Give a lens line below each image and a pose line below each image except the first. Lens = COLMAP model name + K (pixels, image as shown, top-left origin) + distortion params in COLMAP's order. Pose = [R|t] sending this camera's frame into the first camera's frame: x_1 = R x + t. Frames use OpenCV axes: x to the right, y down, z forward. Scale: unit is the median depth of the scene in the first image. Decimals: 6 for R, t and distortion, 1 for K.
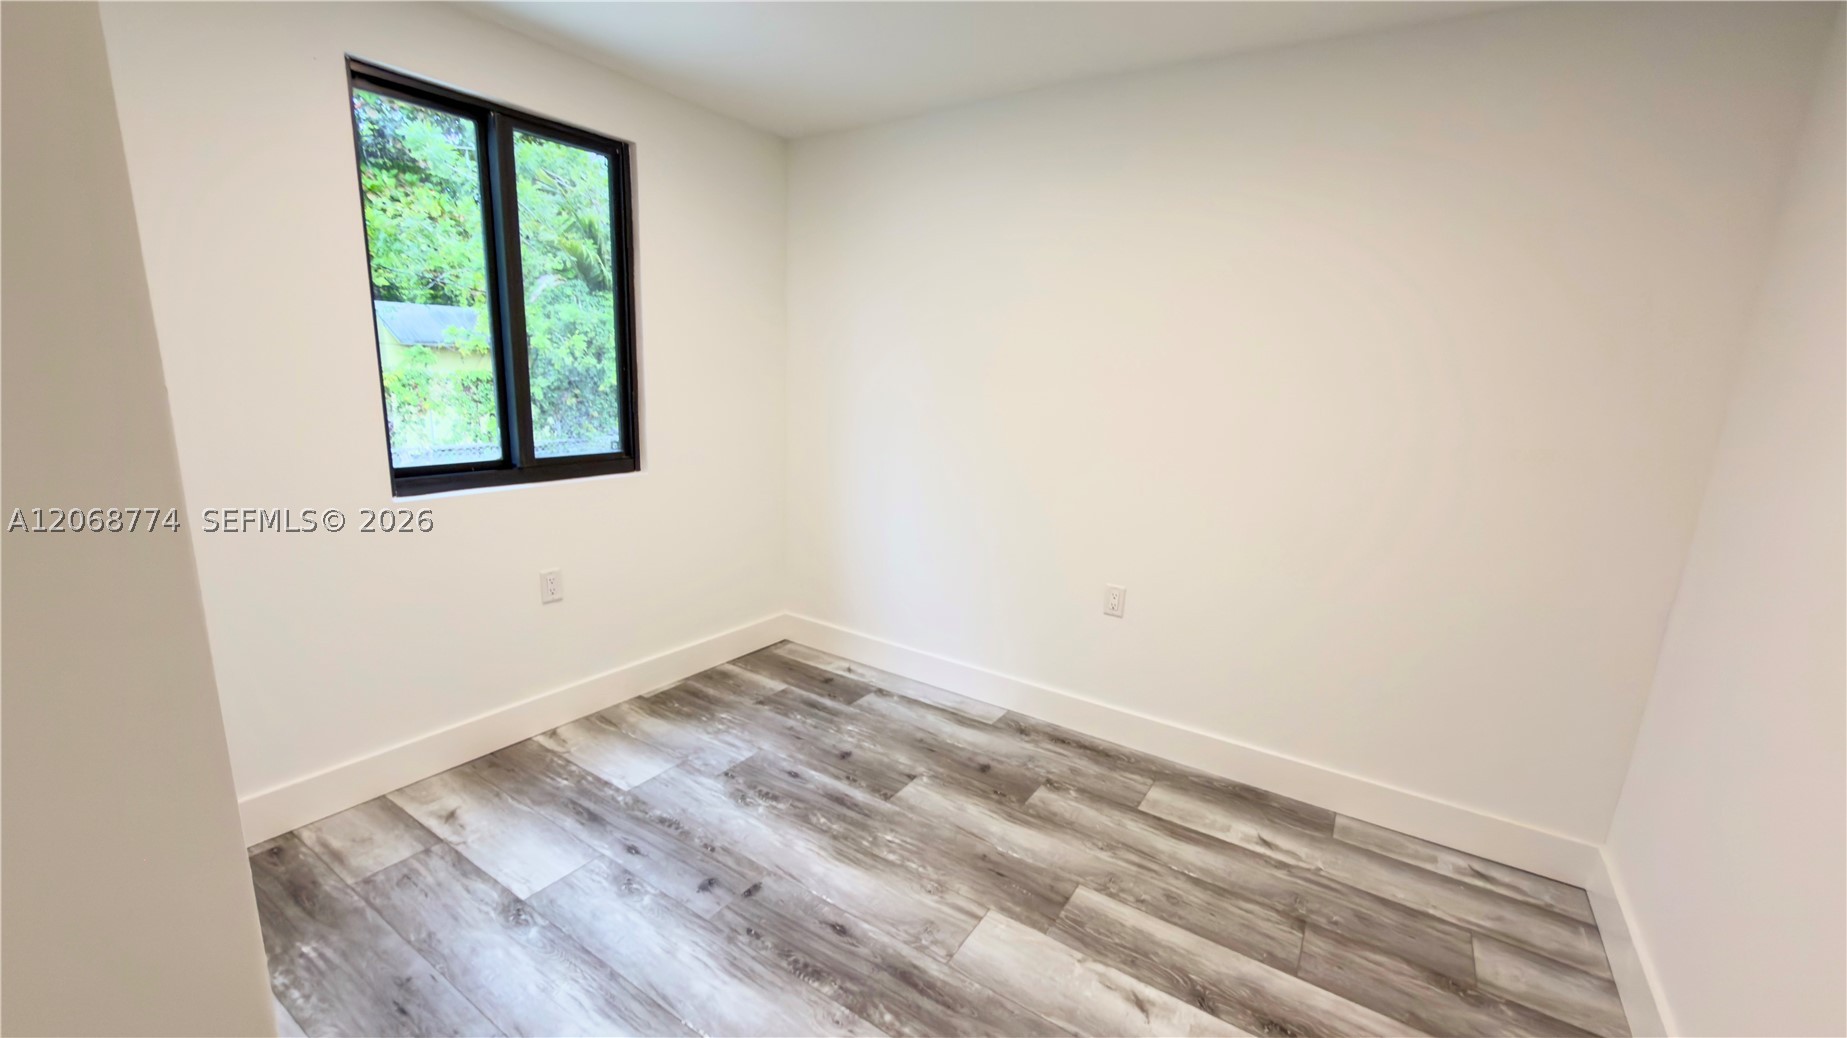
lens RADIAL K [[735.1, 0, 926.6], [0, 735.1, 525.5], [0, 0, 1]] dist [-0.000394, -0.000153]
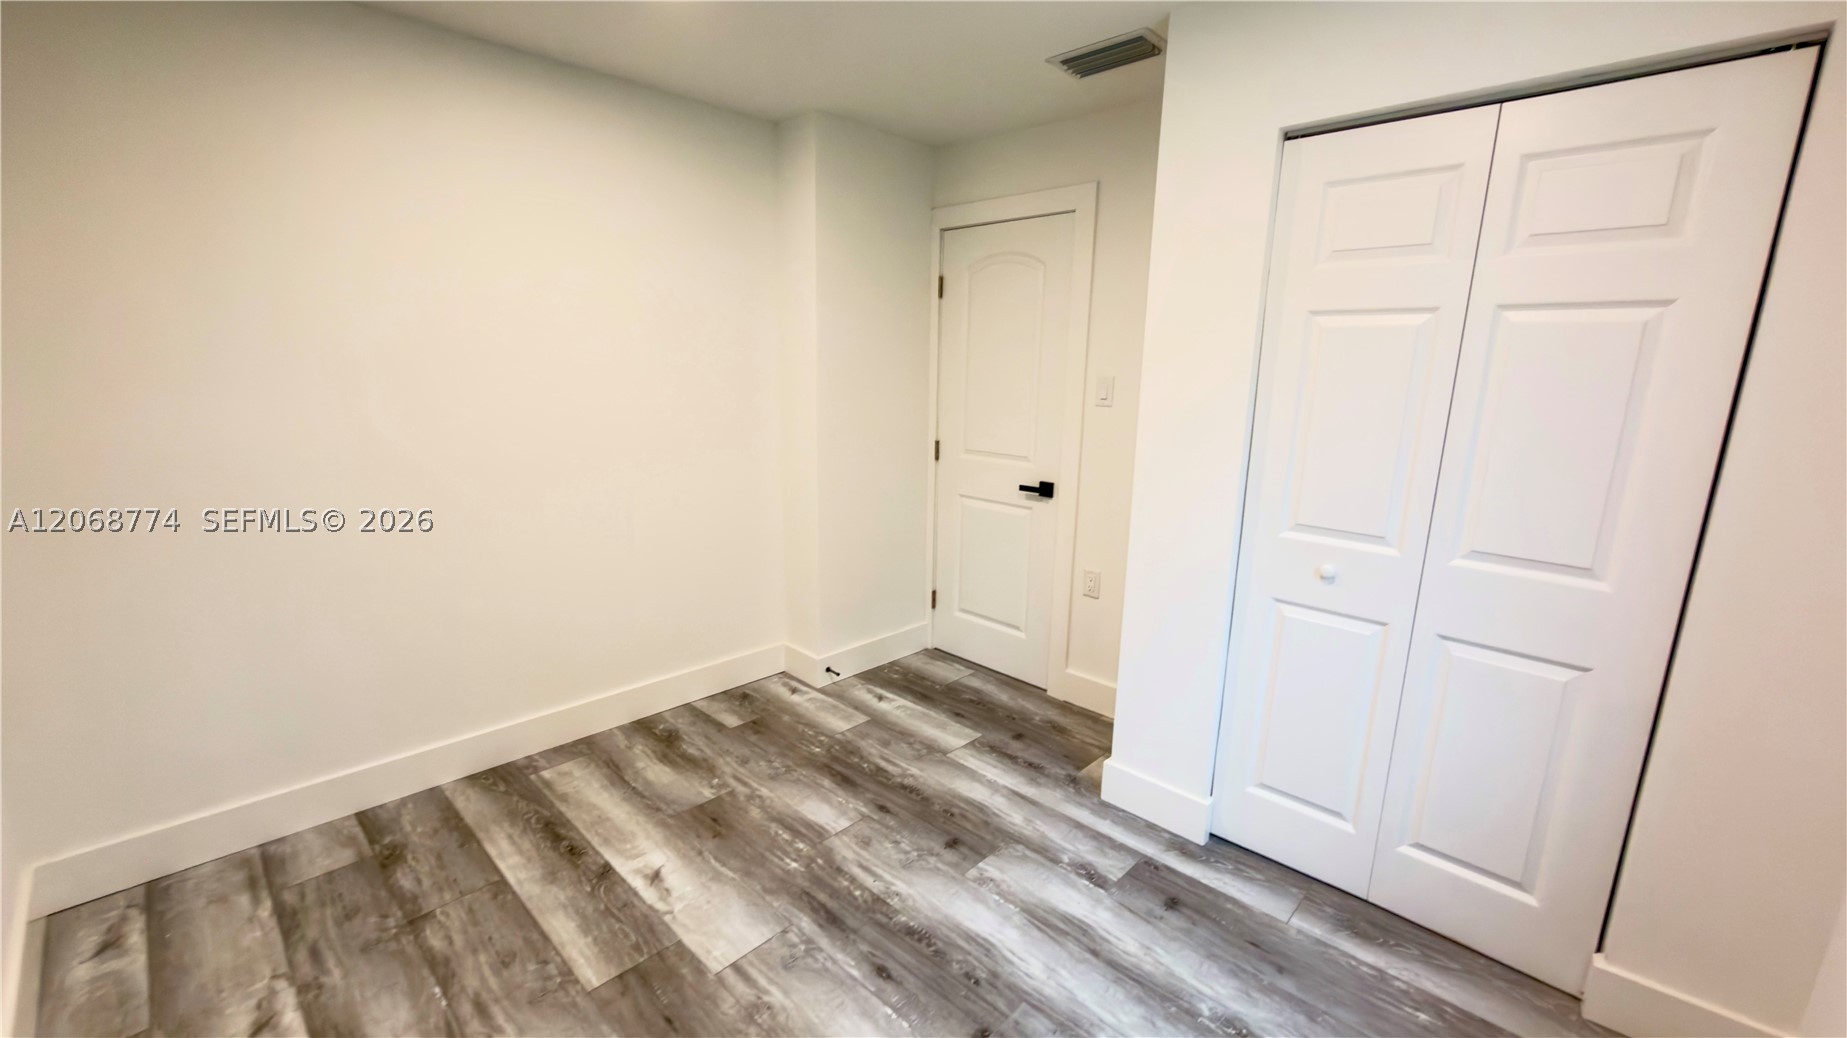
lens RADIAL K [[735.1, 0, 926.6], [0, 735.1, 525.5], [0, 0, 1]] dist [-0.000394, -0.000153]
pose [[-0.980356, -0.105271, 0.166796, -0.250446], [-0.024370, 0.903829, 0.427200, -0.350630], [-0.195727, 0.414743, -0.888639, 1.471881]]
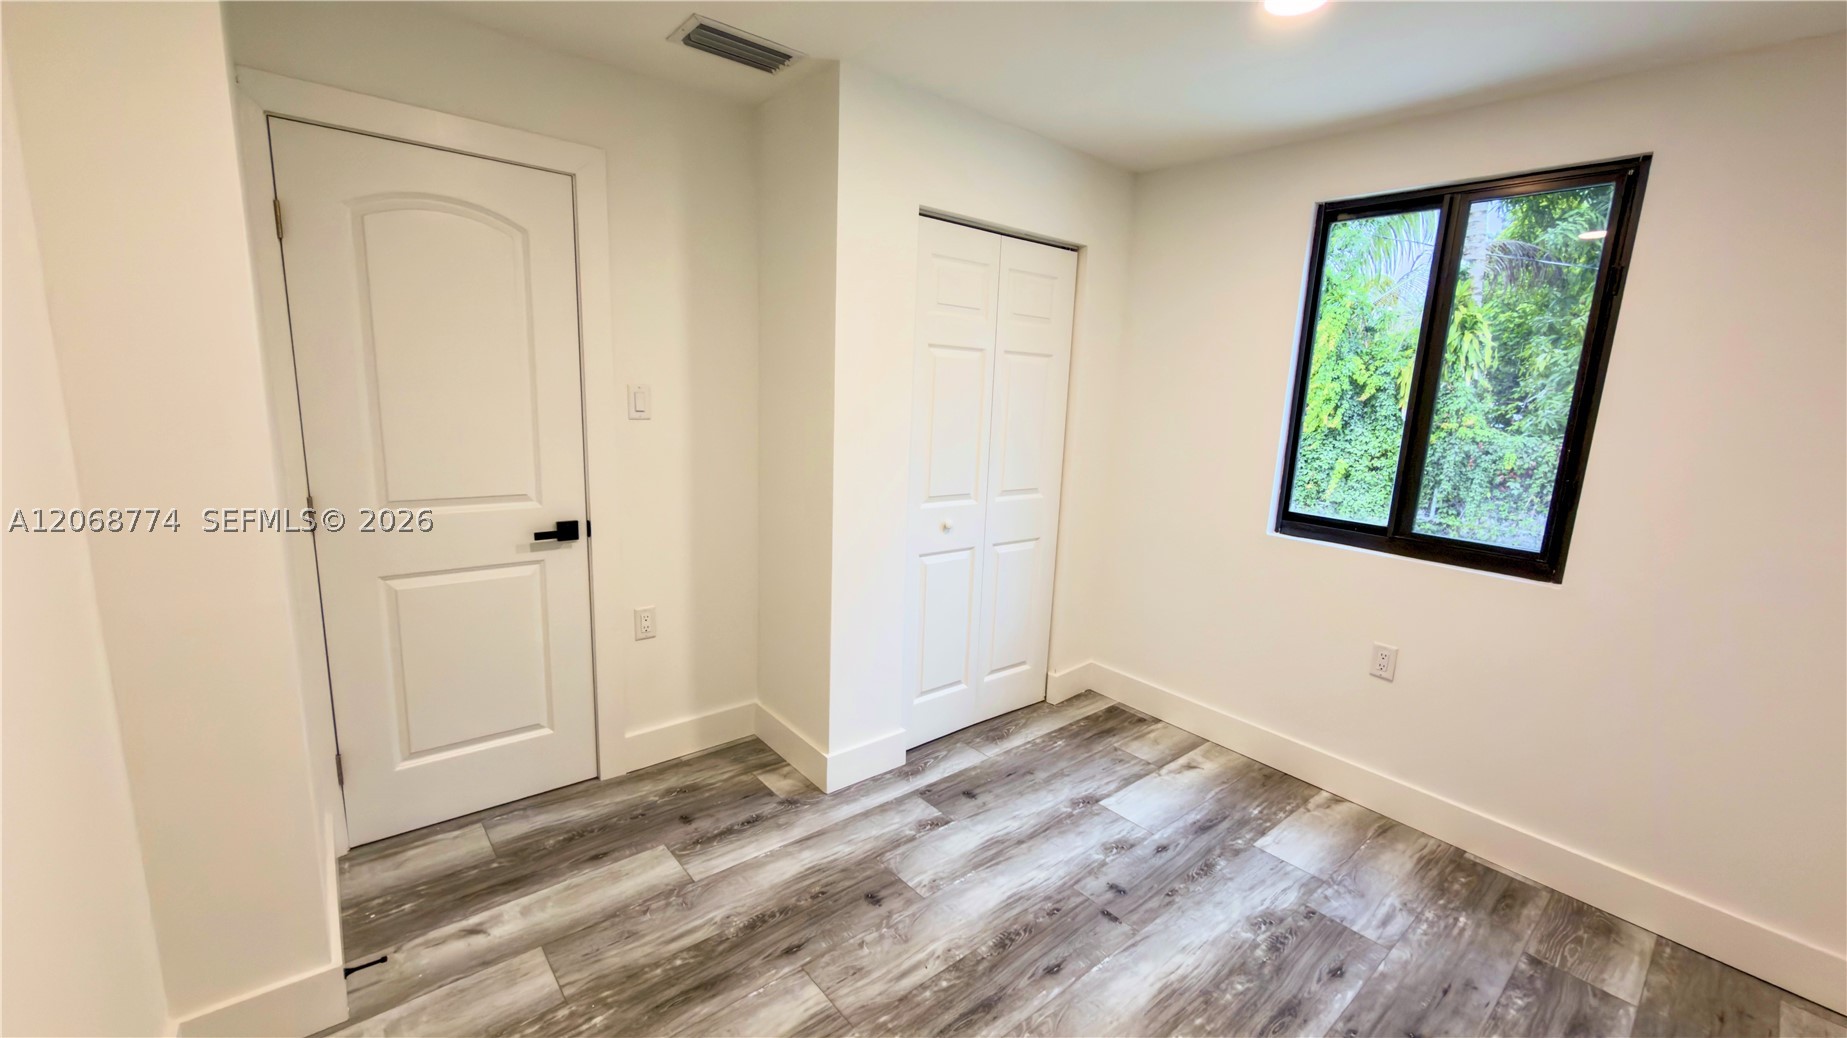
lens RADIAL K [[735.1, 0, 926.6], [0, 735.1, 525.5], [0, 0, 1]] dist [-0.000394, -0.000153]
pose [[-0.288050, 0.120310, -0.950028, 0.746787], [-0.264223, 0.943580, 0.199606, -0.161521], [0.920442, 0.308516, -0.240010, 0.826599]]
